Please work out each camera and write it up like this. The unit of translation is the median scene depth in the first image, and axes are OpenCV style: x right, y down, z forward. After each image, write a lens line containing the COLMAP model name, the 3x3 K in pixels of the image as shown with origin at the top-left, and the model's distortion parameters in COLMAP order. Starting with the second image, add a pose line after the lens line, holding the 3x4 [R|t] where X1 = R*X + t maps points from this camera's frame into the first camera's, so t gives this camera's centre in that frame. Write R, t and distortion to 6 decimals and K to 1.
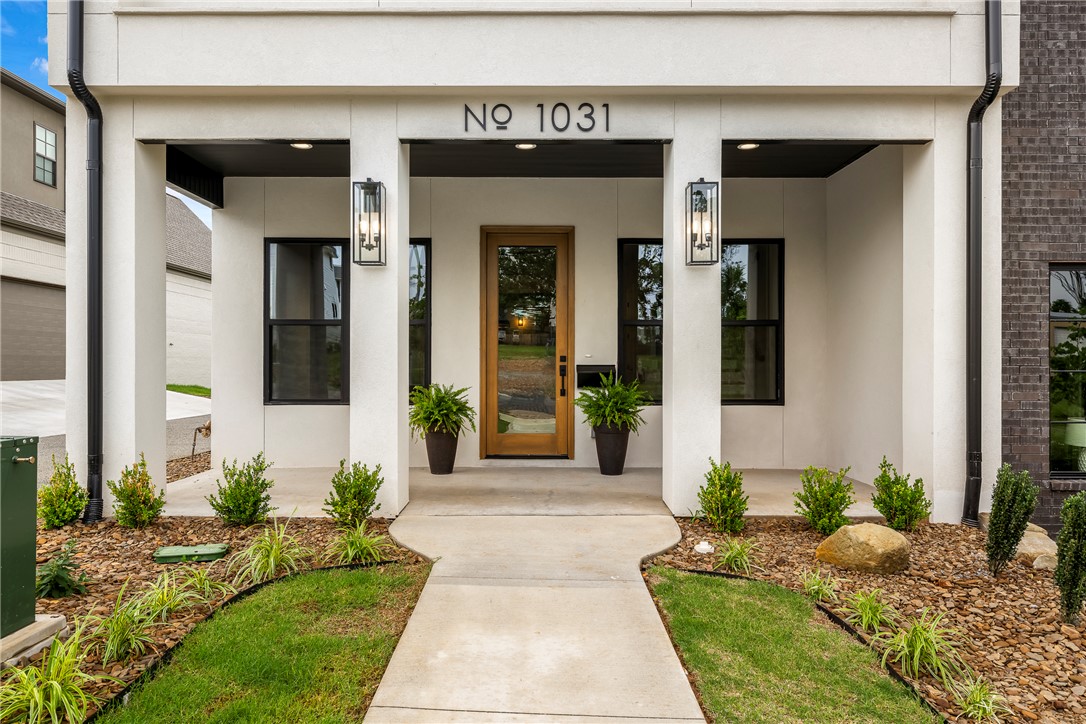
lens RADIAL K [[732.0, 0, 540.3], [0, 732.0, 364.3], [0, 0, 1]] dist [-0.003048, -0.001511]
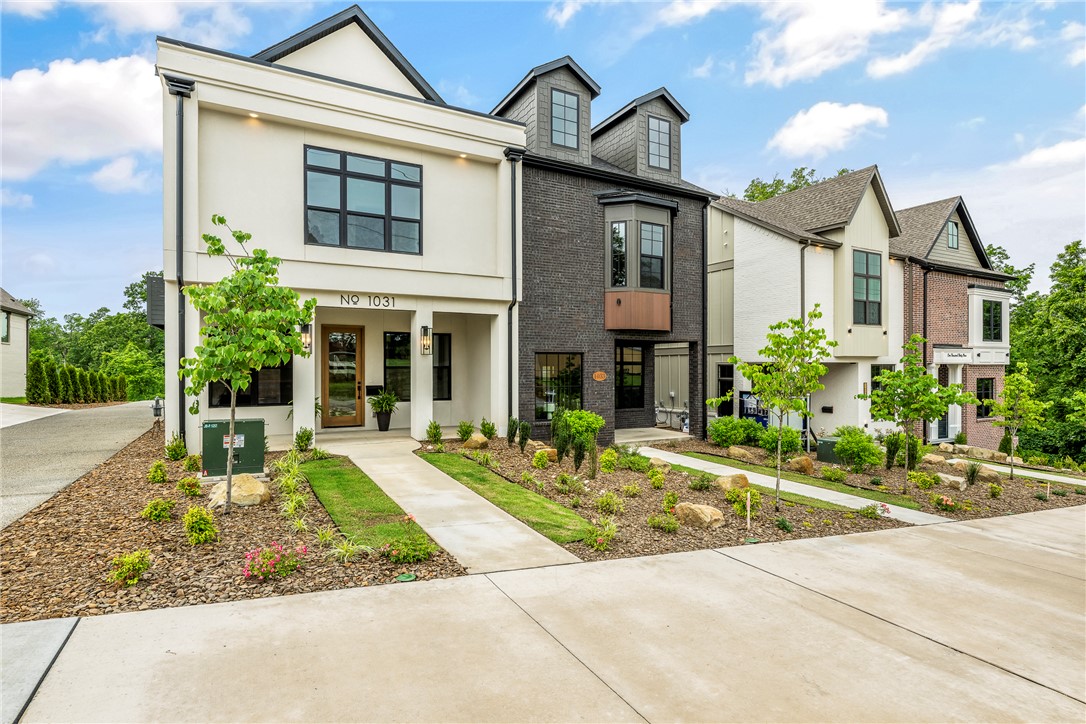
lens RADIAL K [[544.7, 0, 540.2], [0, 544.7, 363.8], [0, 0, 1]] dist [-0.000906, -0.000023]
pose [[0.876164, -0.000251, 0.482013, -0.423308], [0.001080, 0.999998, -0.001442, -0.093077], [-0.482012, 0.001785, 0.876163, -1.112012]]
